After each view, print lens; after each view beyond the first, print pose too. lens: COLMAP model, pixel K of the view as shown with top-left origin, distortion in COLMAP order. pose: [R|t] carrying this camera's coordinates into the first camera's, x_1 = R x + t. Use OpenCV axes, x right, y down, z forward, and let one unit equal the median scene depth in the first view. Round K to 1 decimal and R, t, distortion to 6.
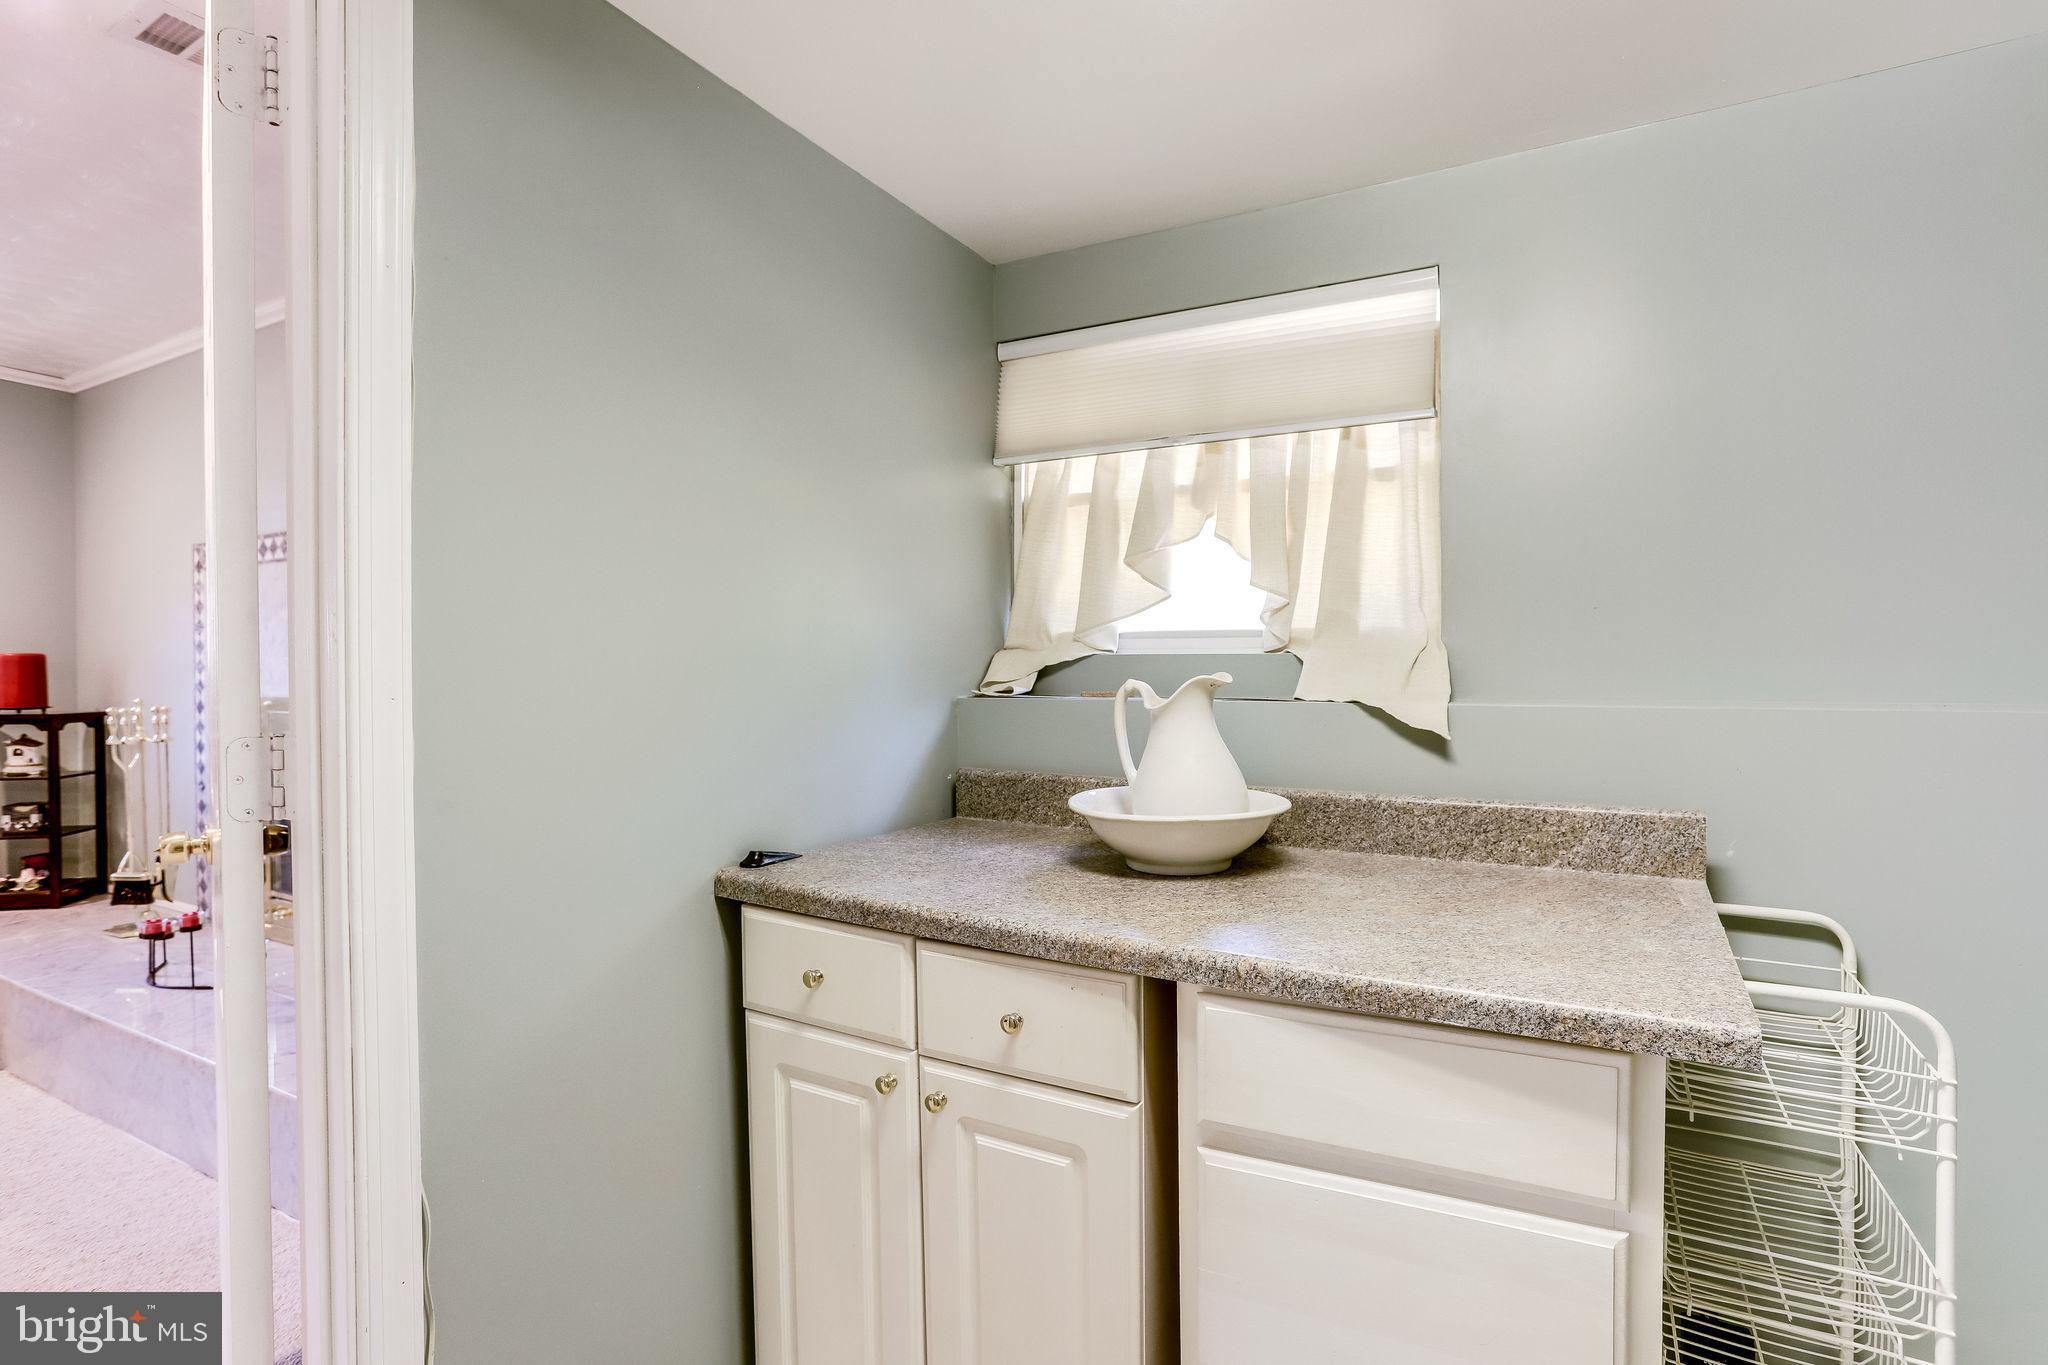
lens RADIAL K [[1008.2, 0, 1024.9], [0, 1008.2, 719.2], [0, 0, 1]] dist [-0.044043, 0.032480]
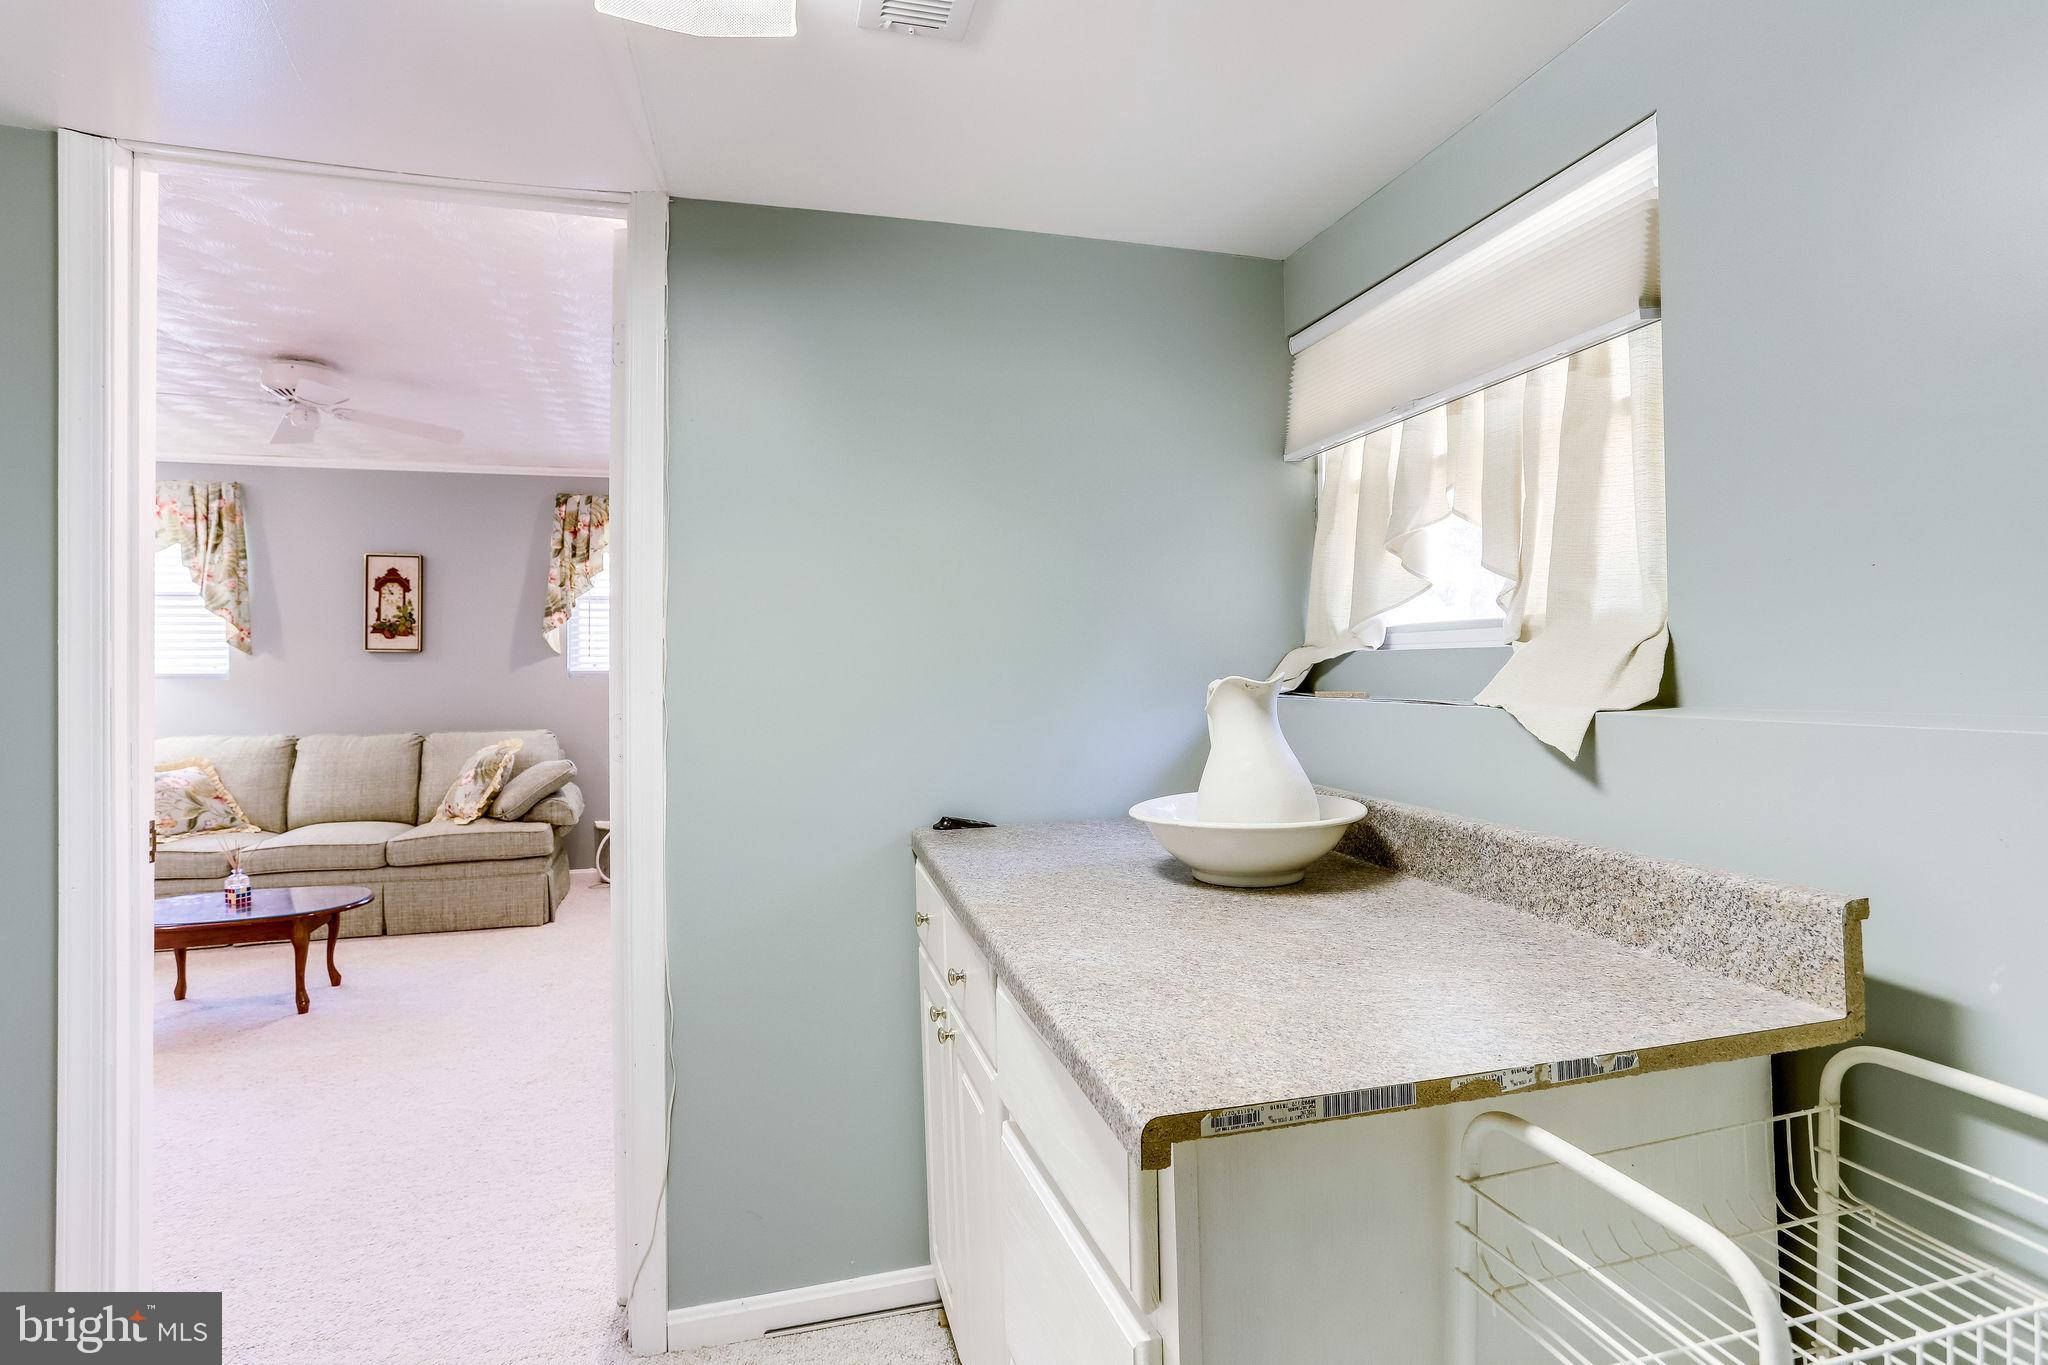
lens RADIAL K [[989.4, 0, 1024.0], [0, 989.4, 682.5], [0, 0, 1]] dist [0.001220, 0.011439]
pose [[0.709792, 0.002313, -0.704407, 0.604241], [-0.024732, 0.999460, -0.021639, -0.010155], [0.703977, 0.032781, 0.709466, 0.172776]]
